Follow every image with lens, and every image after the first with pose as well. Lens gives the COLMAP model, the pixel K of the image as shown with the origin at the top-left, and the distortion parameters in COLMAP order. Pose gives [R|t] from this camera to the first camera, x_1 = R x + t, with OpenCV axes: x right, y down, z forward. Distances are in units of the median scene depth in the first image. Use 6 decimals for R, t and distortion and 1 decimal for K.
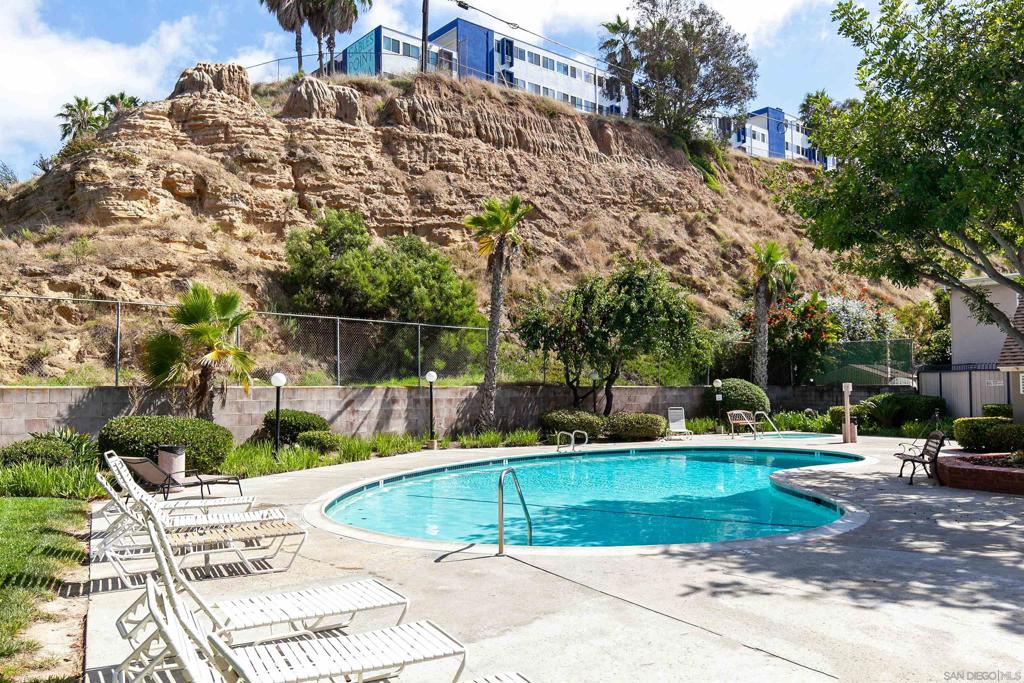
lens RADIAL K [[783.5, 0, 506.2], [0, 783.5, 342.7], [0, 0, 1]] dist [0.001833, 0.002881]
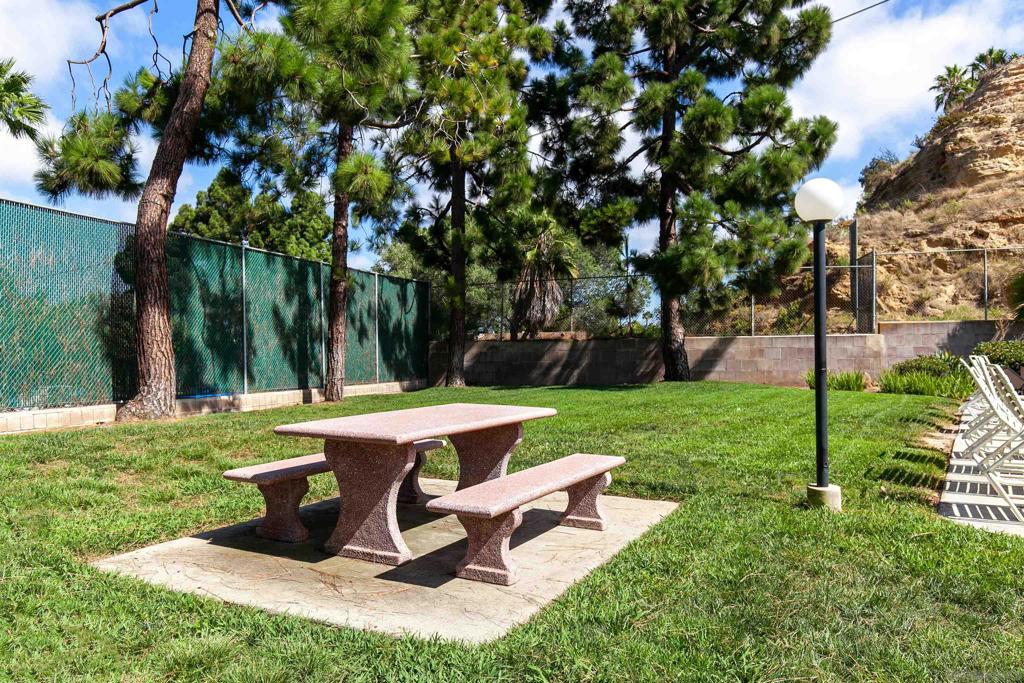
lens RADIAL K [[783.5, 0, 506.2], [0, 783.5, 342.7], [0, 0, 1]] dist [0.001833, 0.002881]
pose [[0.516791, -0.012954, -0.856013, 0.116921], [0.055517, 0.998288, 0.018409, 0.021773], [0.854309, -0.057037, 0.516626, -0.192590]]
